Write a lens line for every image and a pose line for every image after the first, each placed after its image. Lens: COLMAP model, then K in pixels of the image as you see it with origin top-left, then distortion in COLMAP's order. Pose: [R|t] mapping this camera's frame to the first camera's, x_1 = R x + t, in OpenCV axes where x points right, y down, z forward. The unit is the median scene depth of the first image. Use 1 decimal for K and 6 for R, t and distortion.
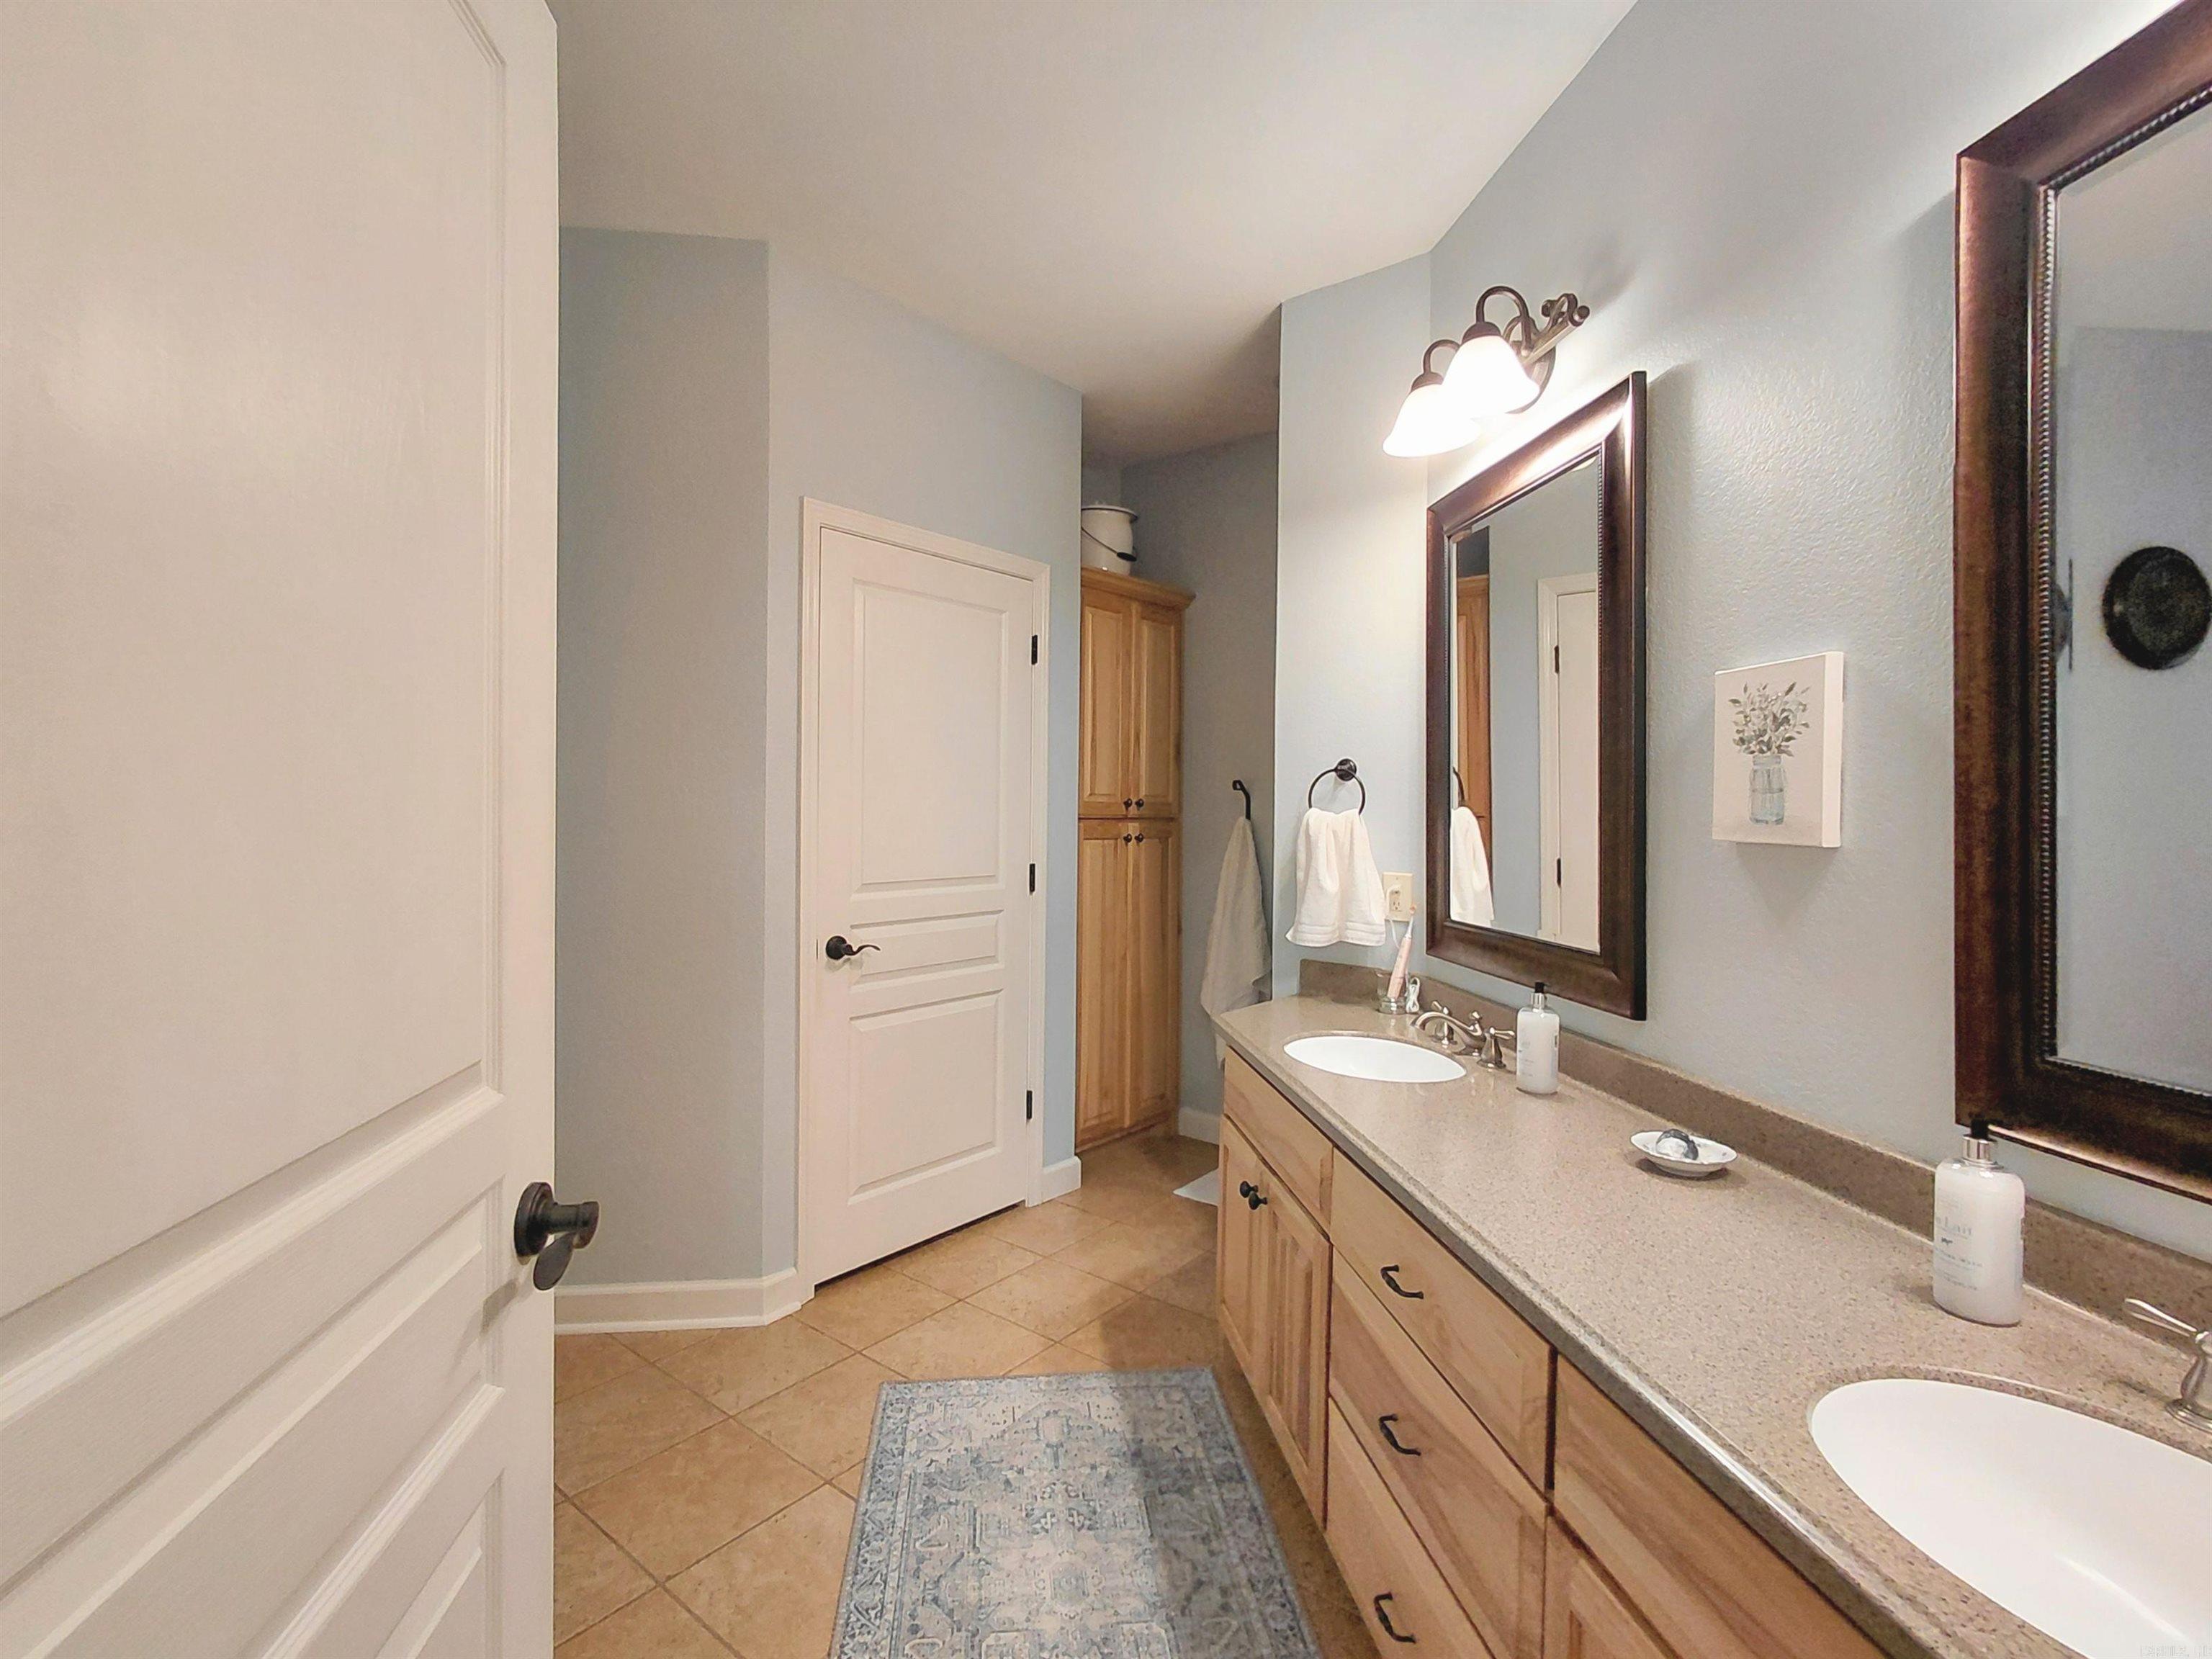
lens RADIAL K [[1019.0, 0, 1105.1], [0, 1019.0, 819.4], [0, 0, 1]] dist [-0.006879, -0.000302]
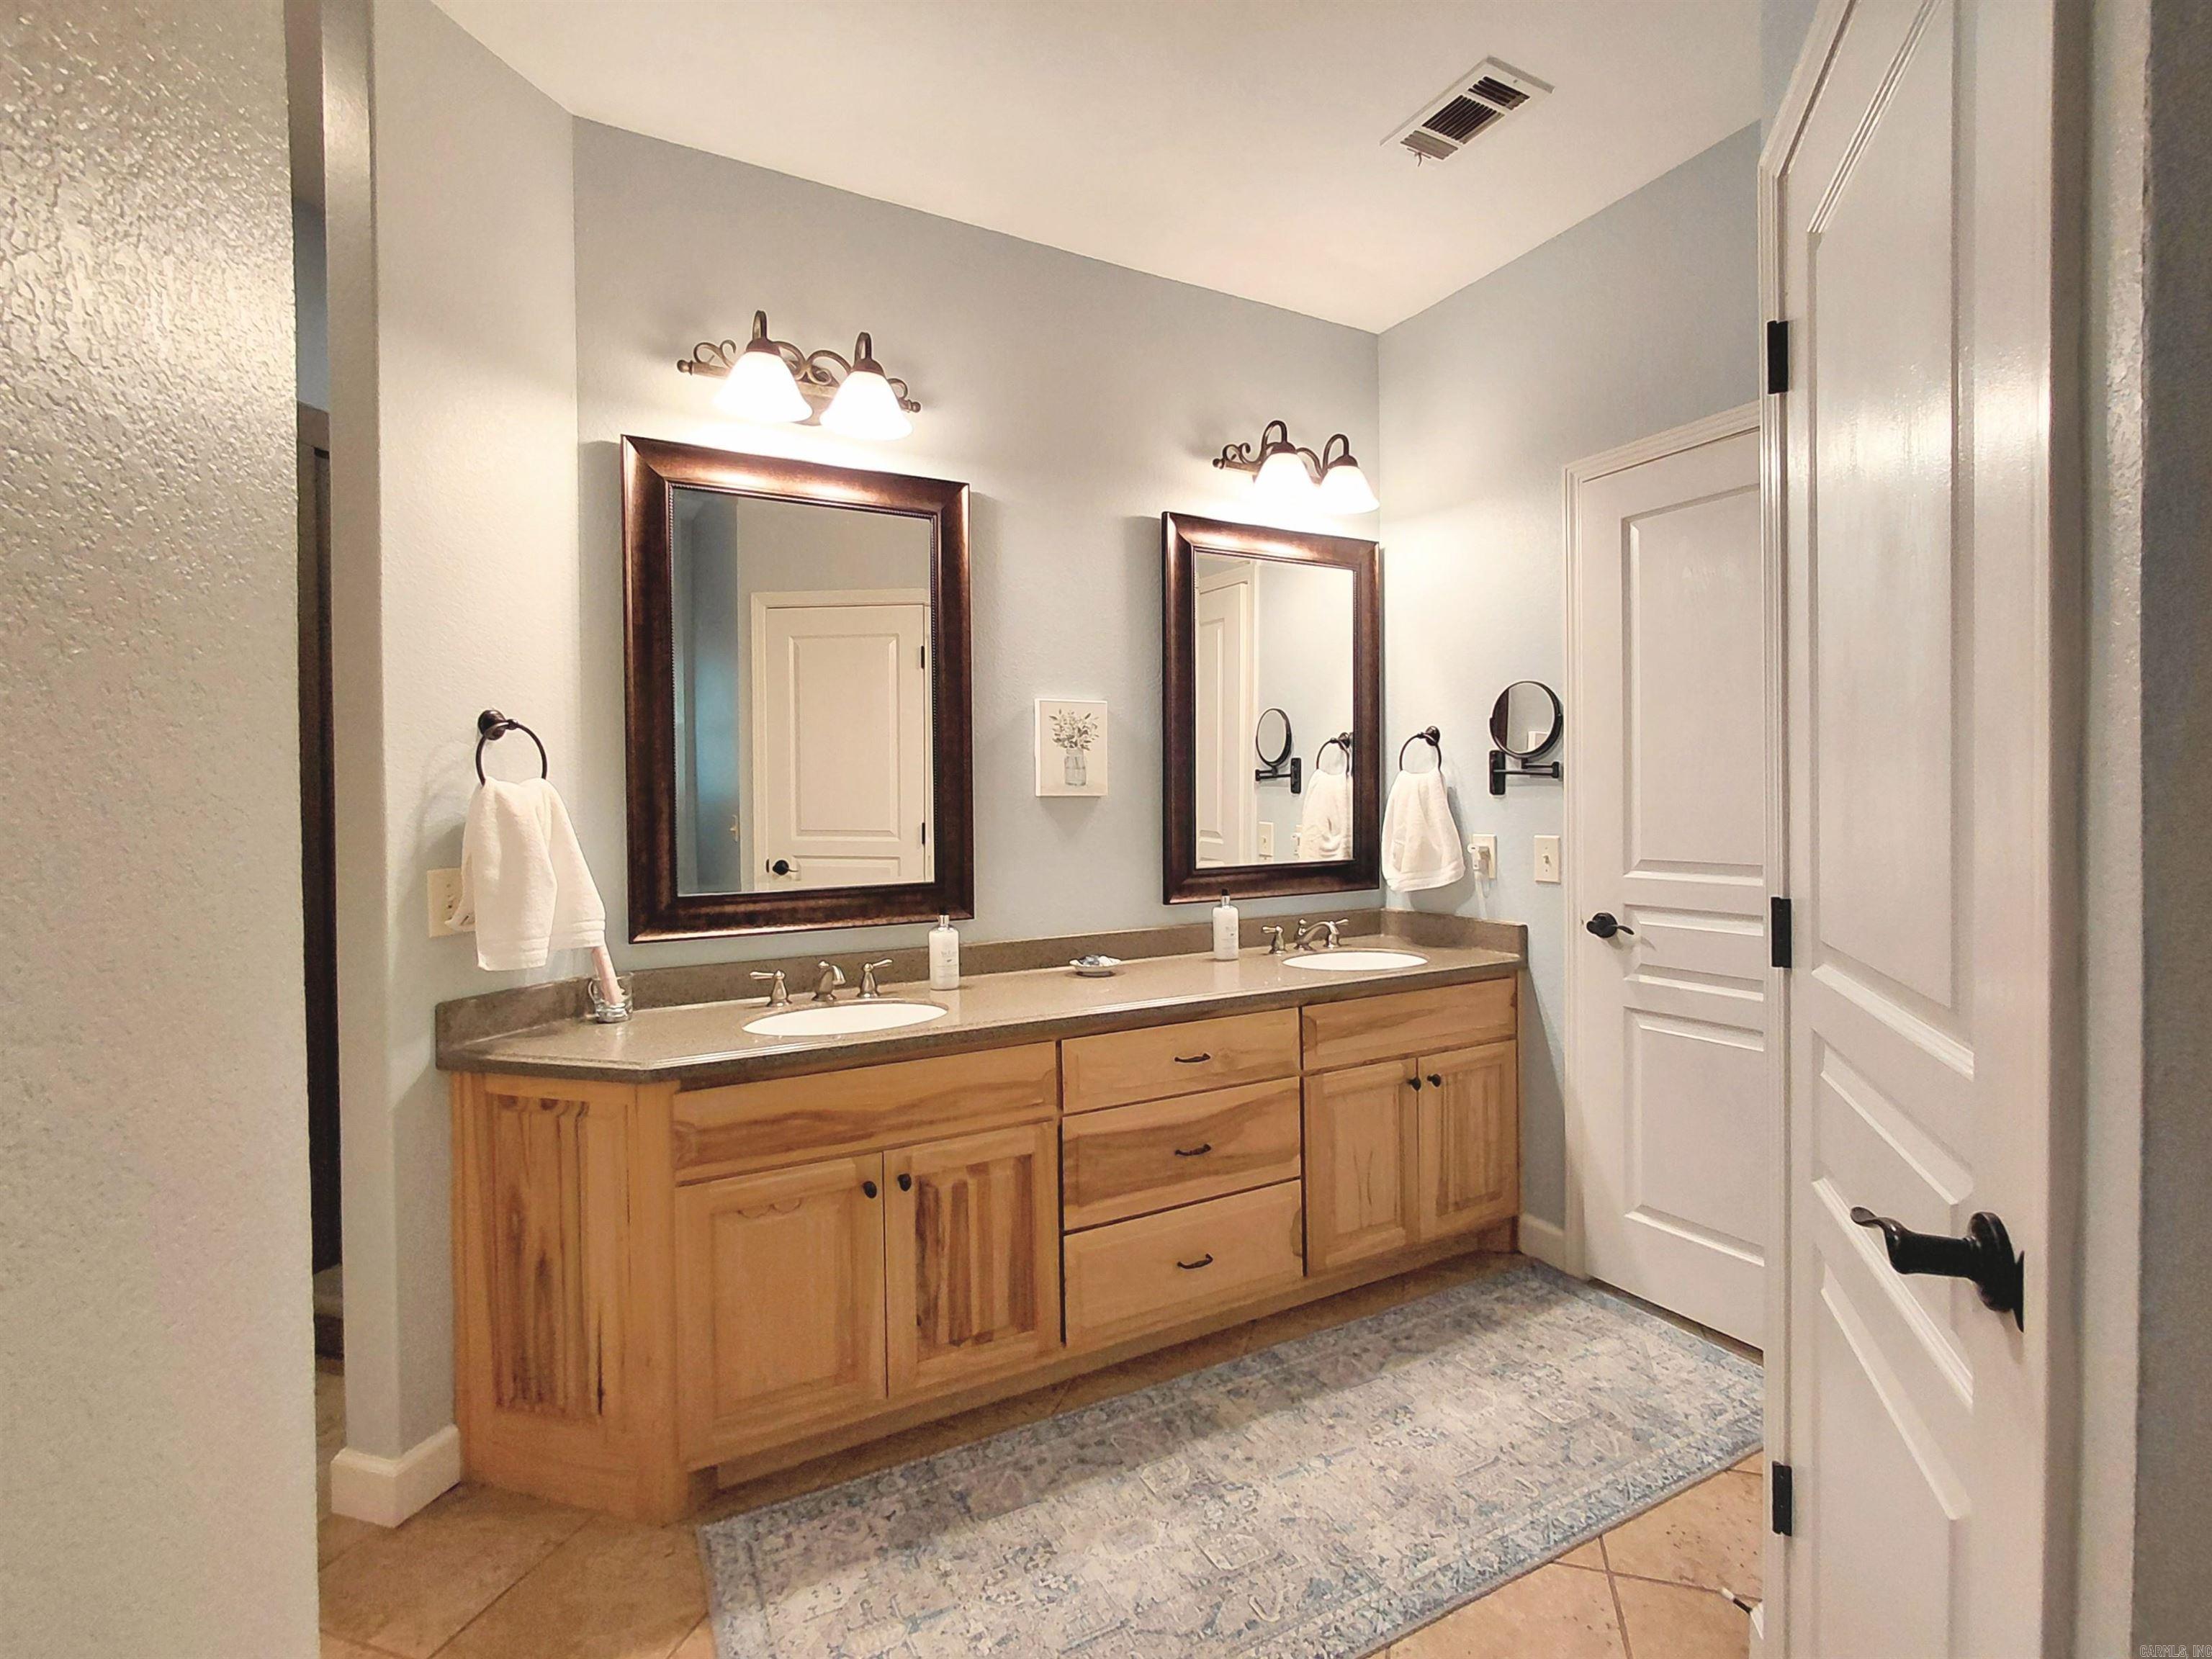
lens RADIAL K [[1019.0, 0, 1105.3], [0, 1019.0, 818.8], [0, 0, 1]] dist [-0.006879, -0.000302]
pose [[-0.354443, -0.023655, 0.934779, -0.967126], [0.017555, 0.999335, 0.031945, 0.006034], [-0.934913, 0.027732, -0.353792, 1.377682]]
